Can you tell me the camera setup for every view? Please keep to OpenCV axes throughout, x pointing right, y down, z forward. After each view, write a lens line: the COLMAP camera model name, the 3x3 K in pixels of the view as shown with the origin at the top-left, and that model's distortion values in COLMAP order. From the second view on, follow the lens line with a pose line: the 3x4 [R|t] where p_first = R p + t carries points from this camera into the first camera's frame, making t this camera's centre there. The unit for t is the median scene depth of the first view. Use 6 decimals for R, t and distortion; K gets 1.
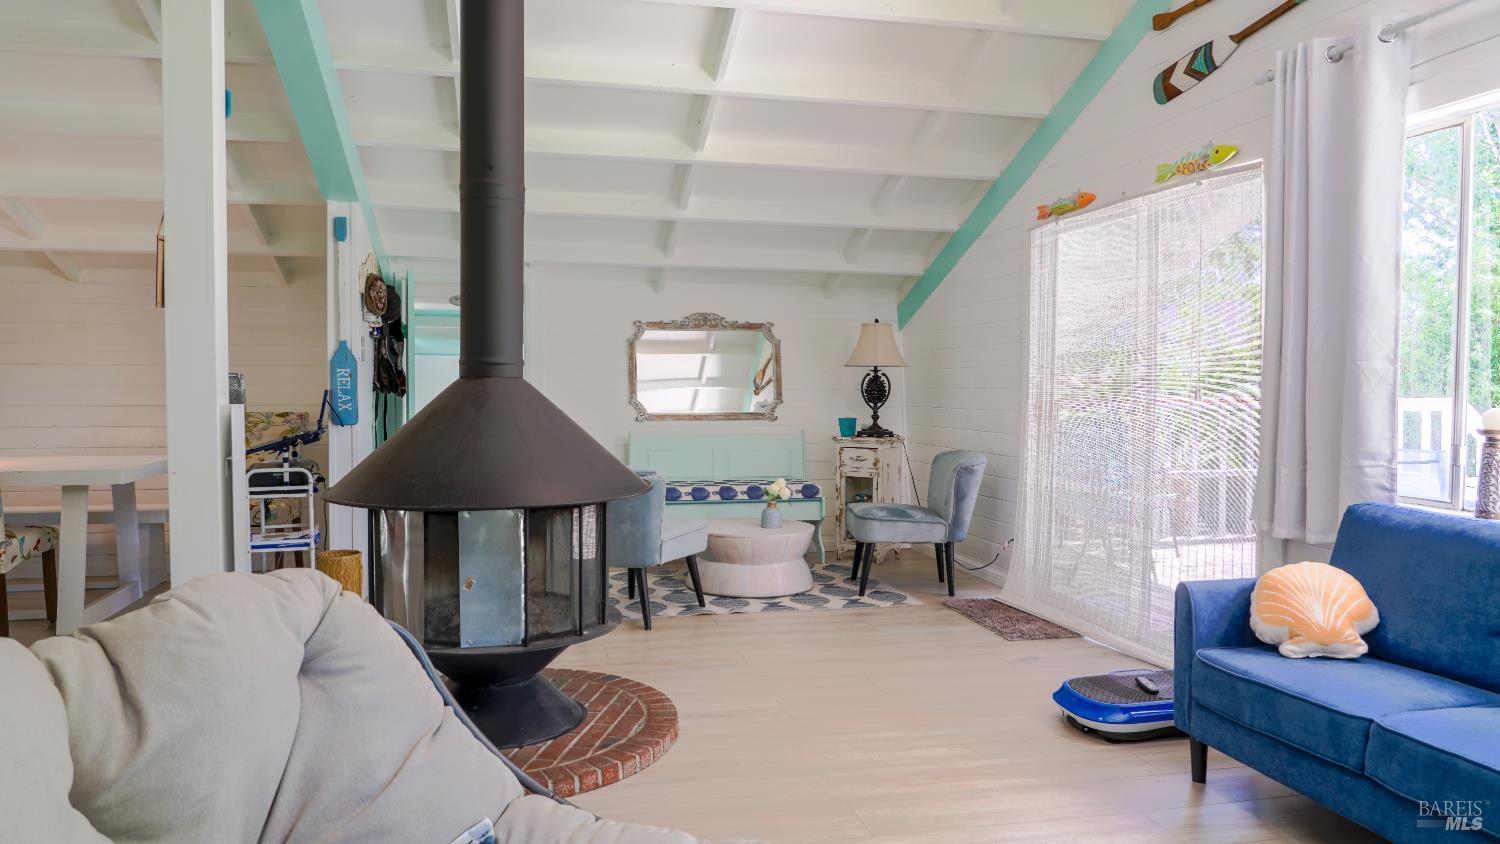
lens RADIAL K [[1008.7, 0, 753.7], [0, 1008.7, 420.7], [0, 0, 1]] dist [-0.016476, 0.002764]
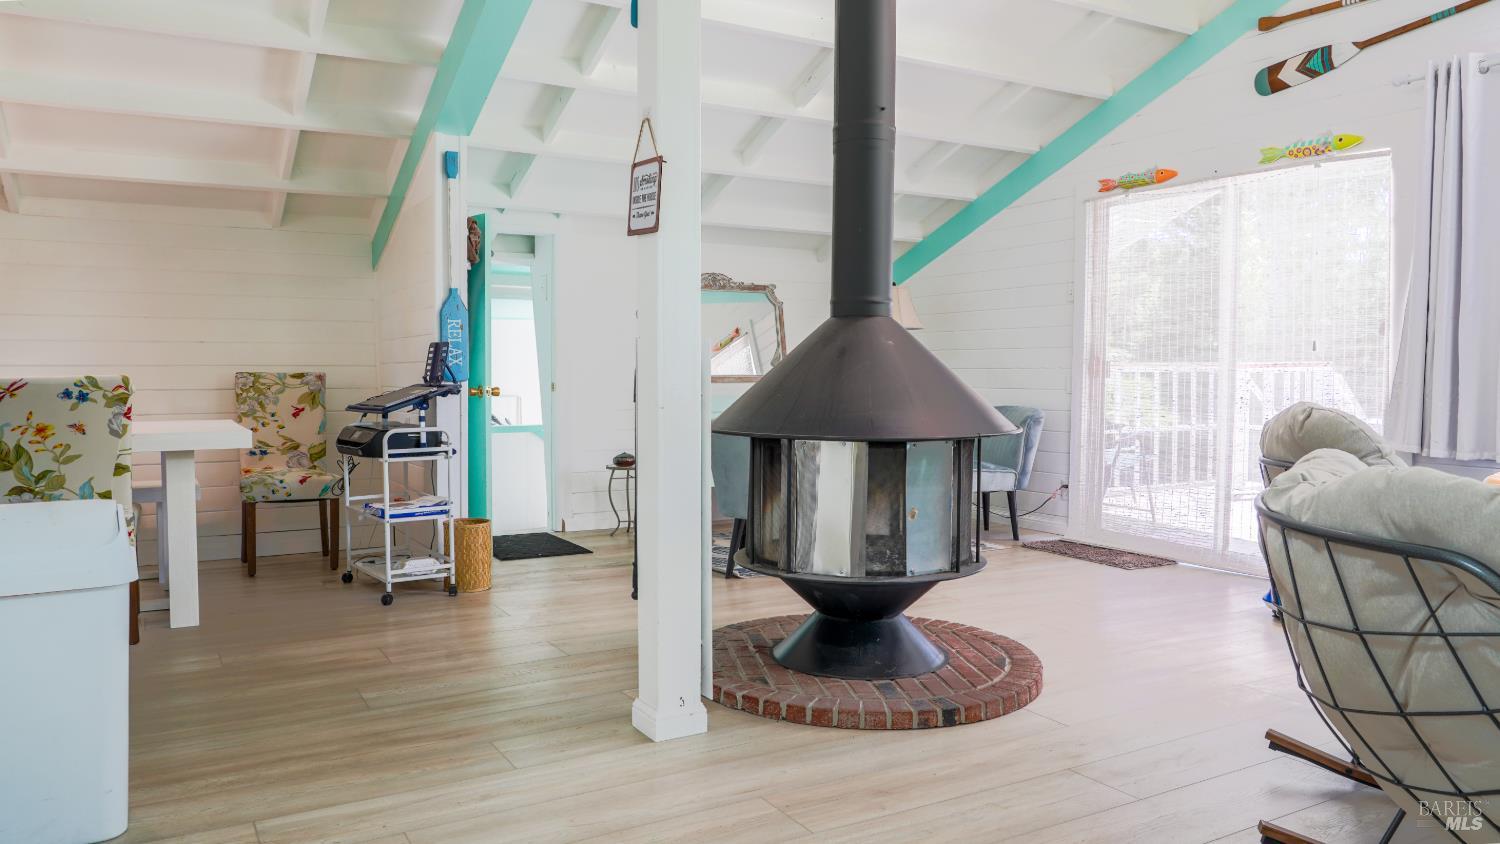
lens RADIAL K [[1059.1, 0, 750.0], [0, 1059.1, 422.0], [0, 0, 1]] dist [-0.011521, -0.001275]
pose [[0.955921, -0.015863, 0.293197, -0.463295], [0.011061, 0.999776, 0.018030, 0.028273], [-0.293417, -0.013992, 0.955882, 0.008458]]
